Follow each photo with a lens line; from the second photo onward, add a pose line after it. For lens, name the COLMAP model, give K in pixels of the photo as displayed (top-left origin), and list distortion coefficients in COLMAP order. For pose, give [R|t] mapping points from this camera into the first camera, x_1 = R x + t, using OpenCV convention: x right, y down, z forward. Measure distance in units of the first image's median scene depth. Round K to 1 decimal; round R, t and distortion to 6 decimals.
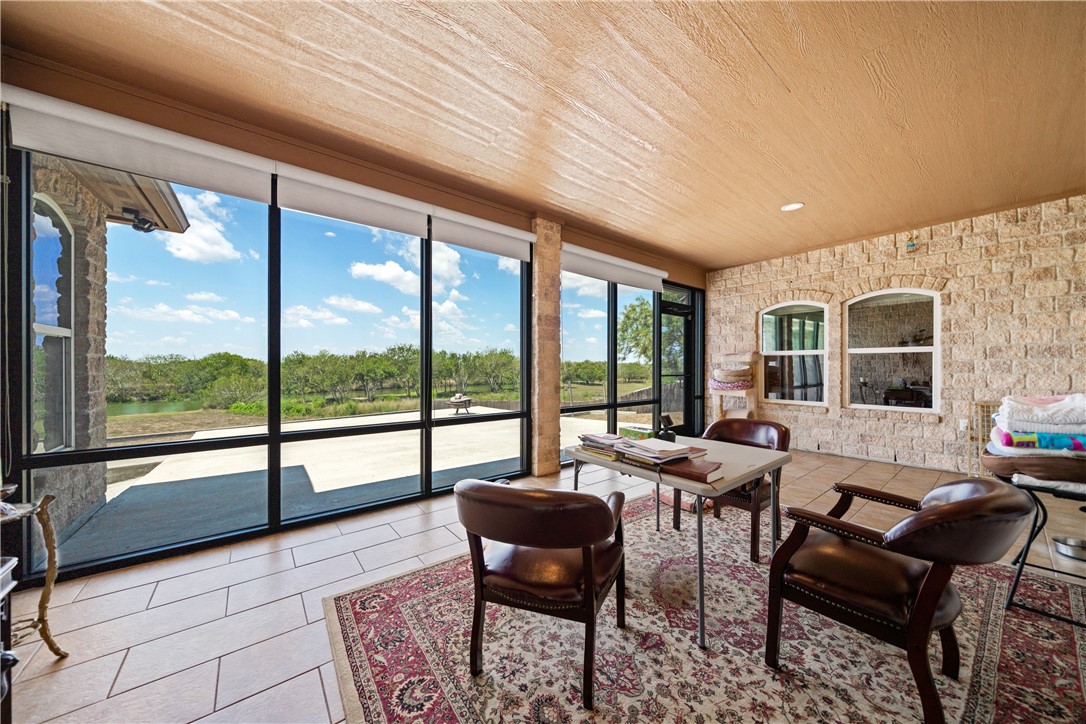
lens RADIAL K [[377.0, 0, 545.1], [0, 377.0, 367.1], [0, 0, 1]] dist [-0.001589, -0.000132]
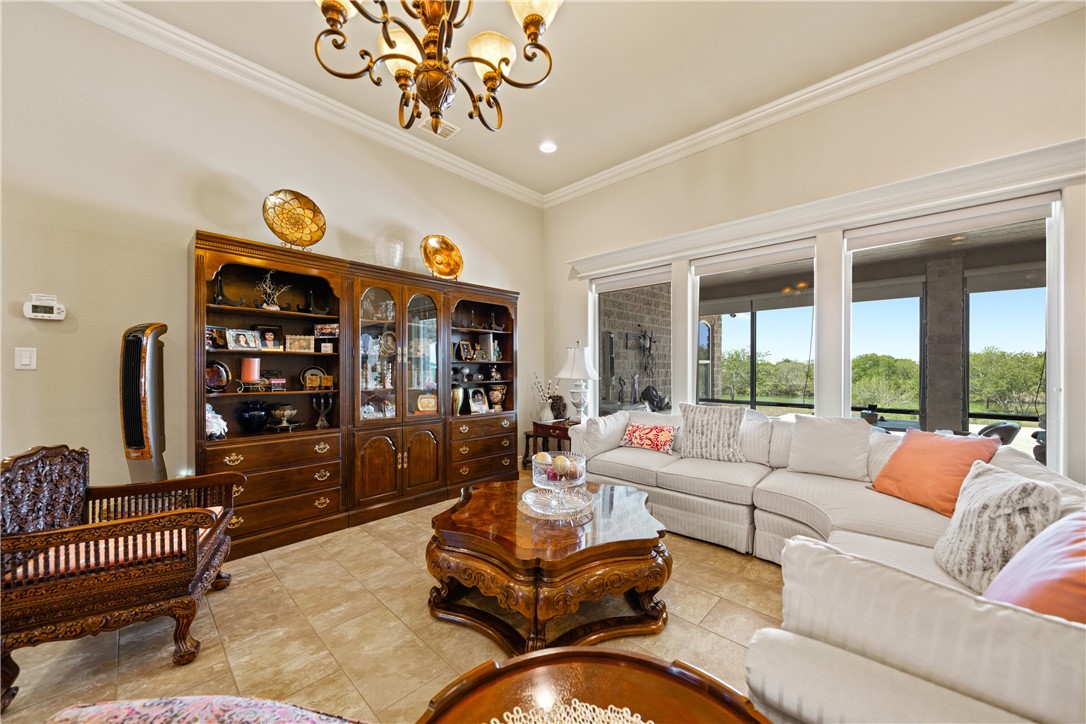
lens RADIAL K [[390.3, 0, 545.0], [0, 390.3, 366.7], [0, 0, 1]] dist [-0.000388, 0.000054]
pose [[0.152680, -0.002798, -0.988272, 1.475431], [0.002005, 0.999995, -0.002521, -0.044536], [0.988274, -0.001596, 0.152685, -0.699723]]
